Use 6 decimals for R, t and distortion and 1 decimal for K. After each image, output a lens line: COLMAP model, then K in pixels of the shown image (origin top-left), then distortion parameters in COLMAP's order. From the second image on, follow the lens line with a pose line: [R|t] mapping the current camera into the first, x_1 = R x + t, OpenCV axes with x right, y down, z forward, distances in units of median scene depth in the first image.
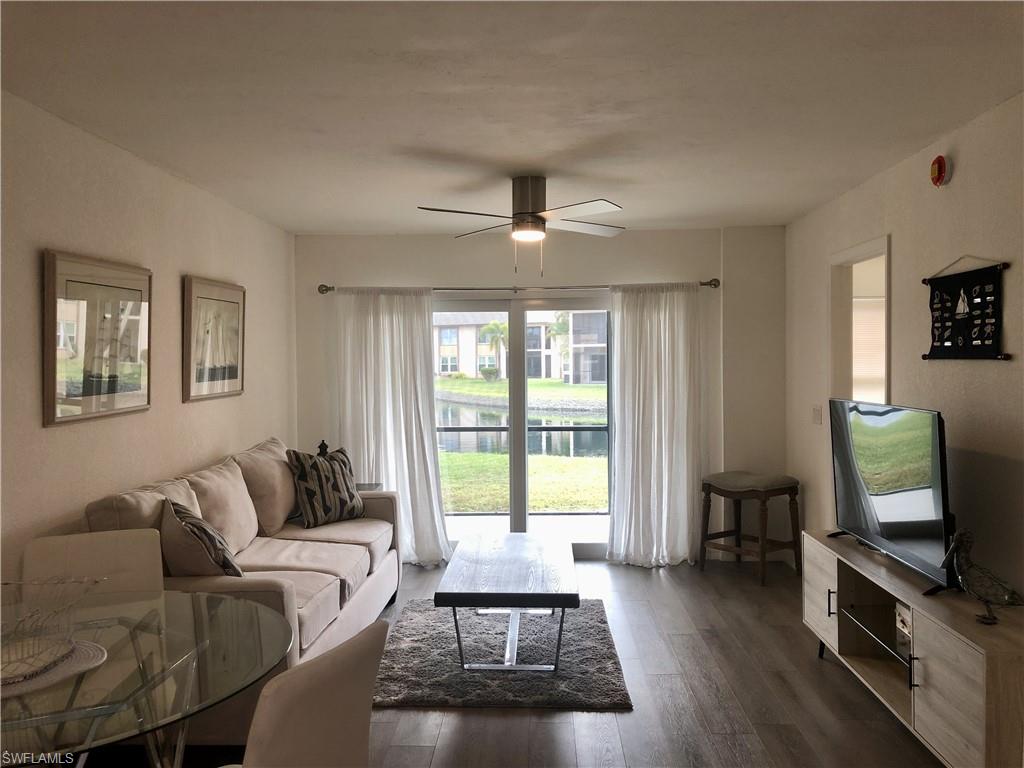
lens RADIAL K [[840.8, 0, 511.4], [0, 840.8, 379.8], [0, 0, 1]] dist [0.054612, -0.068124]
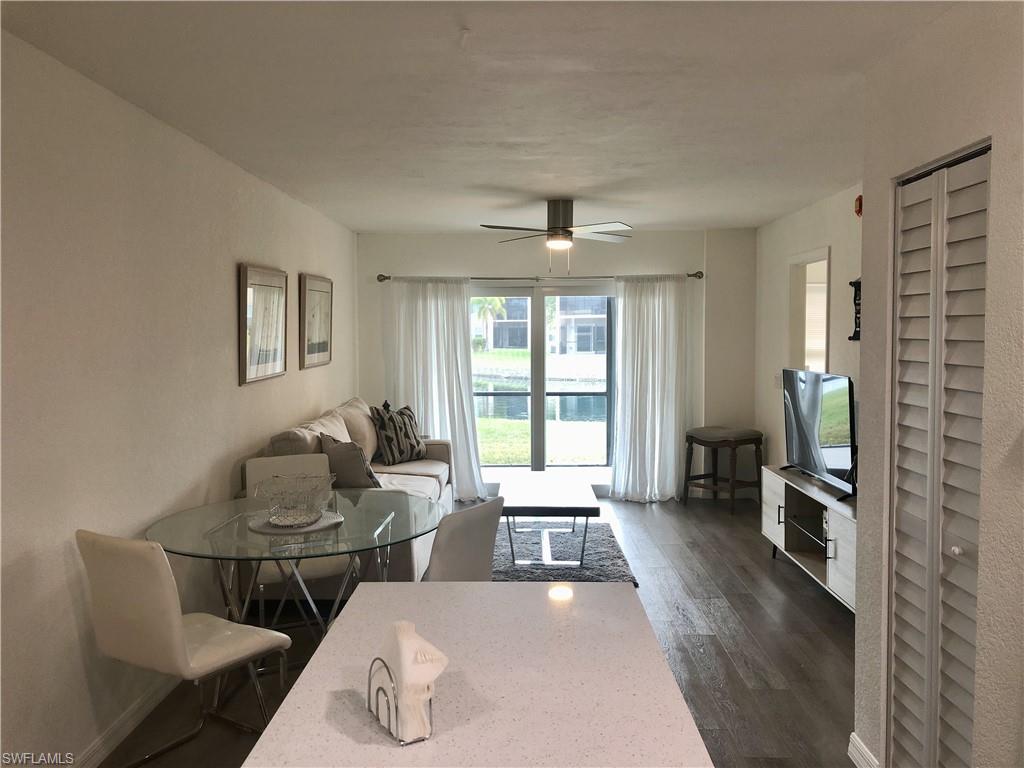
lens RADIAL K [[840.8, 0, 511.4], [0, 840.8, 379.8], [0, 0, 1]] dist [0.054612, -0.068124]
pose [[0.999757, 0.003275, 0.021780, -0.073886], [-0.004050, 0.999357, 0.035615, -0.004677], [-0.021650, -0.035694, 0.999128, -0.287603]]
